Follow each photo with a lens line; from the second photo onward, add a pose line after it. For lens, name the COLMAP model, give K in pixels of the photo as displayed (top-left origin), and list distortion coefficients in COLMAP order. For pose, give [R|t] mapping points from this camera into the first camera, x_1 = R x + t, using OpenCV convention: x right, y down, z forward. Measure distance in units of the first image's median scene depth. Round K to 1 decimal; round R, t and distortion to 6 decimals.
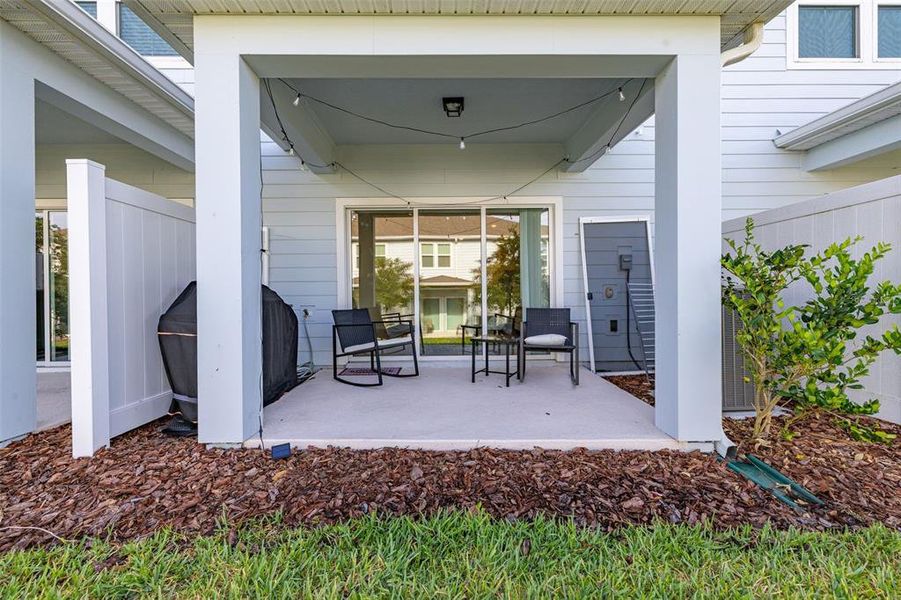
lens RADIAL K [[380.6, 0, 450.4], [0, 380.6, 294.8], [0, 0, 1]] dist [-0.000177, -0.000032]
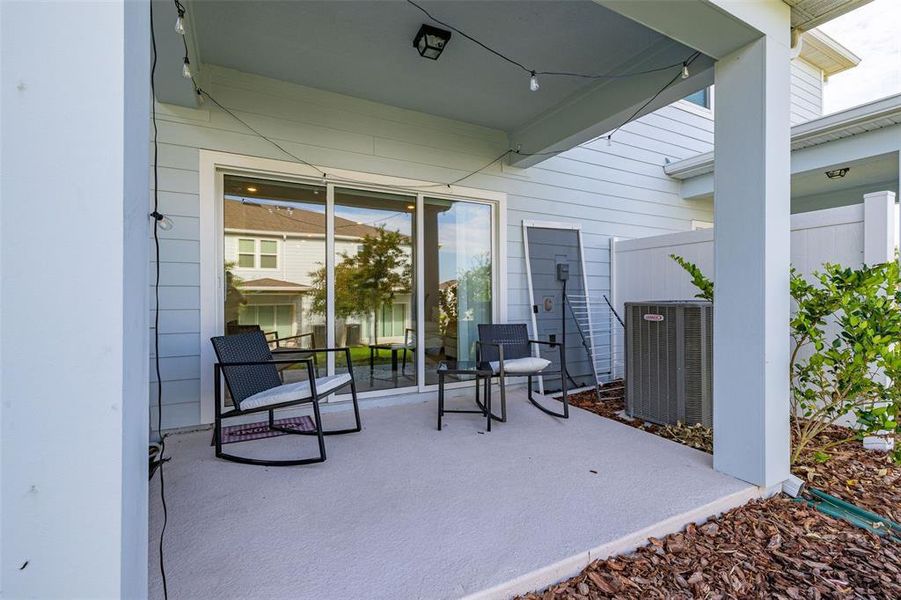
lens RADIAL K [[393.0, 0, 450.0], [0, 393.0, 293.2], [0, 0, 1]] dist [0.002072, 0.000187]
pose [[0.899864, 0.014344, 0.435935, -0.206639], [-0.006087, 0.999775, -0.020331, -0.012864], [-0.436128, 0.015641, 0.899748, 0.254665]]
